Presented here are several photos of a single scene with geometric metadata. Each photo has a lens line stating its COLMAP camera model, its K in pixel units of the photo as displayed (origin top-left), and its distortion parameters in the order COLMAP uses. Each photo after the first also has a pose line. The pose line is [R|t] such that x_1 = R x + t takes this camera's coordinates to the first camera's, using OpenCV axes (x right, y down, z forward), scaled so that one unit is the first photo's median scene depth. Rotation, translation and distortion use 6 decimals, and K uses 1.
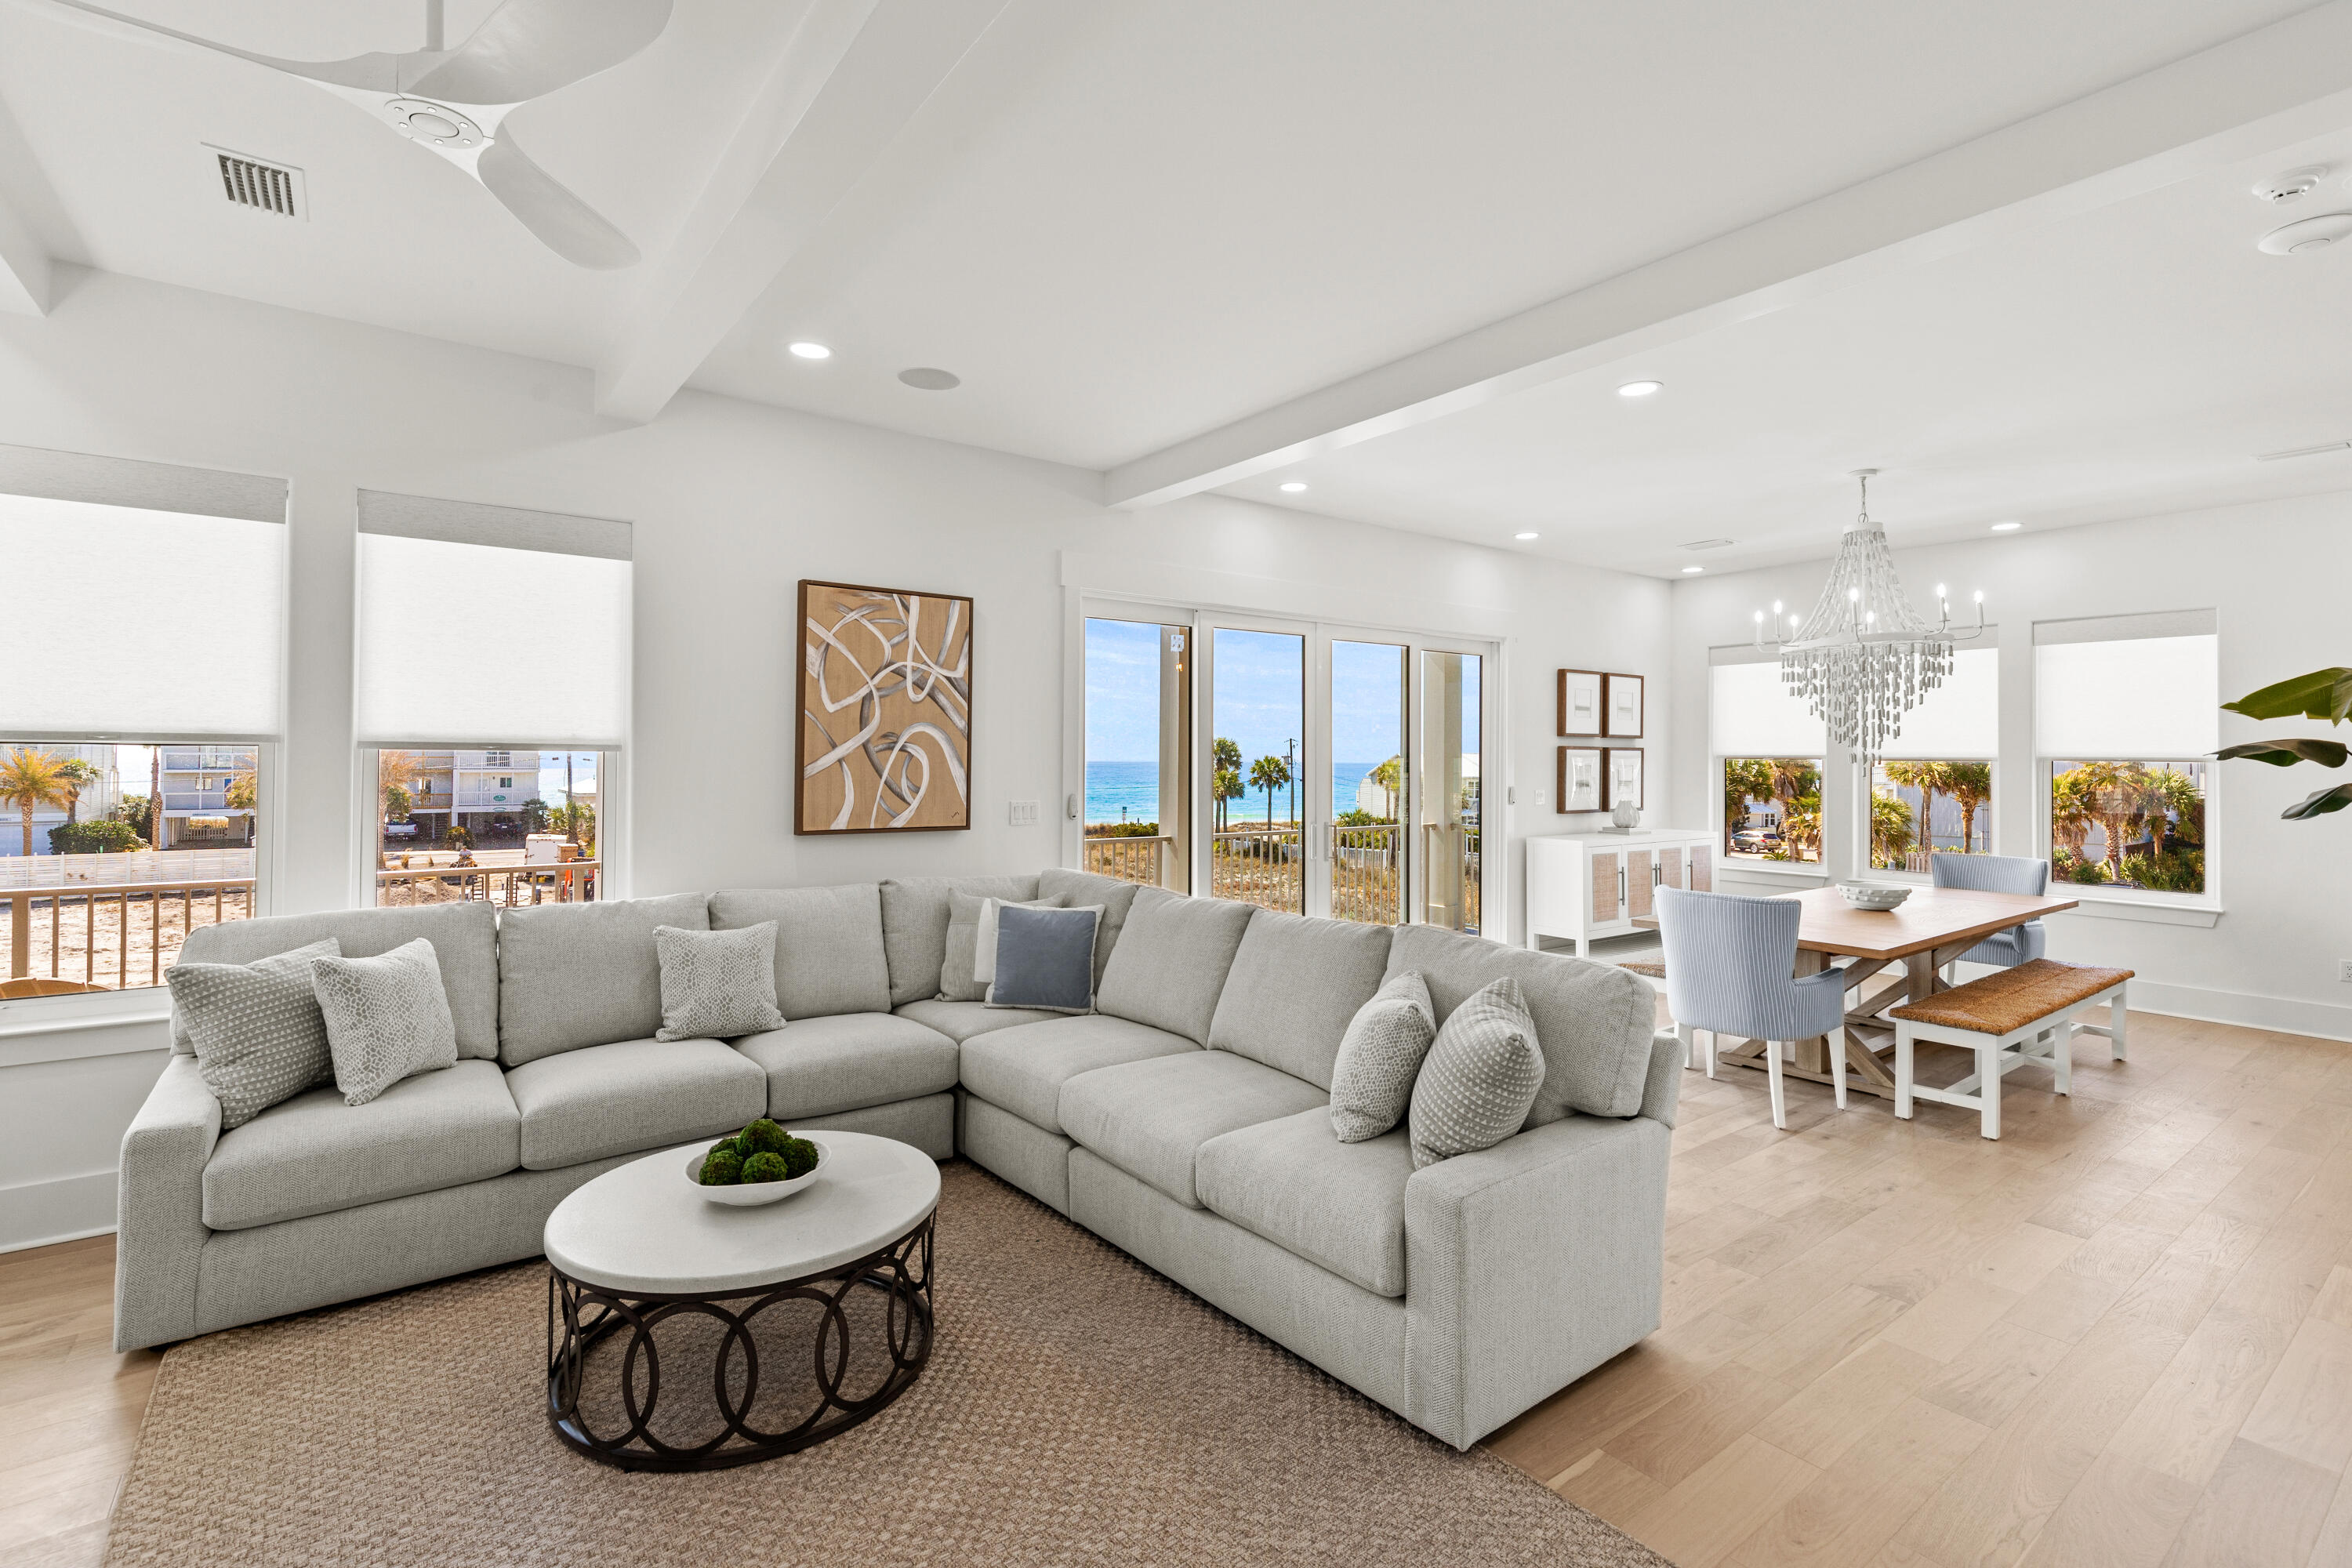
lens RADIAL K [[1073.5, 0, 1201.7], [0, 1073.5, 741.8], [0, 0, 1]] dist [0.007747, -0.000943]
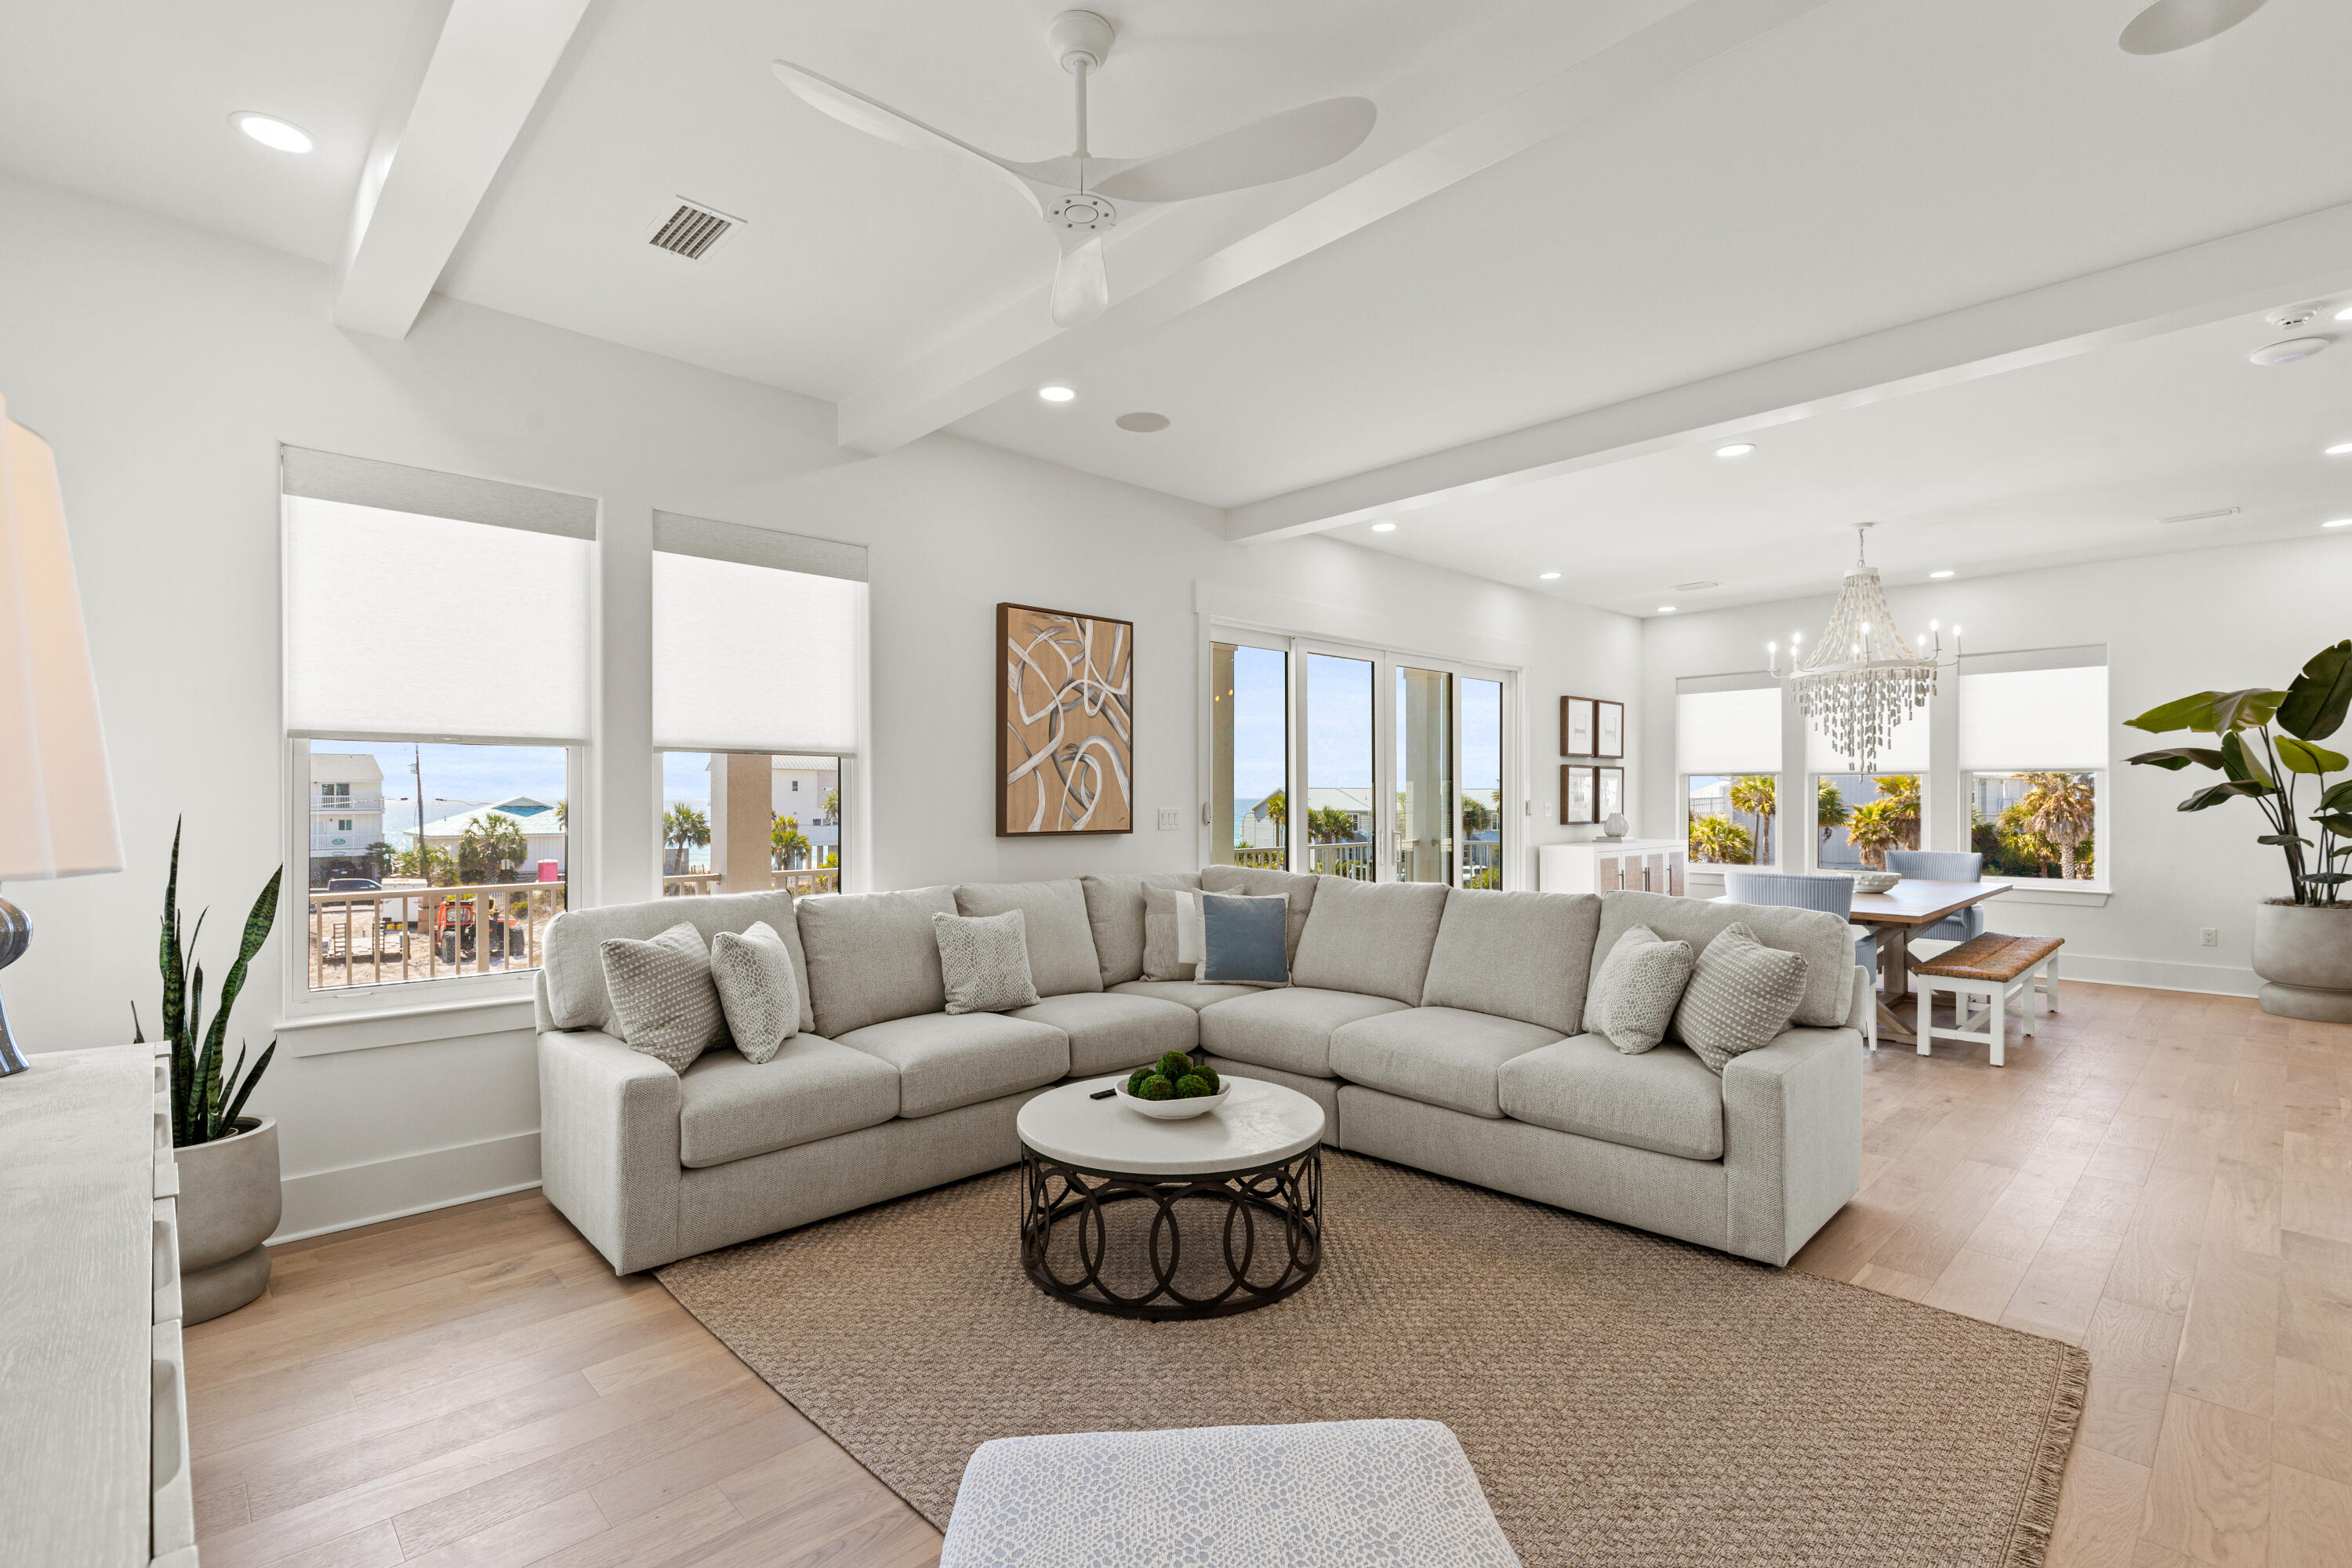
lens RADIAL K [[1073.5, 0, 1173.2], [0, 1073.5, 799.9], [0, 0, 1]] dist [0.007747, -0.000943]
pose [[0.992534, -0.008537, 0.121668, -0.360575], [0.006638, 0.999850, 0.016000, 0.035593], [-0.121787, -0.015072, 0.992442, -0.112795]]
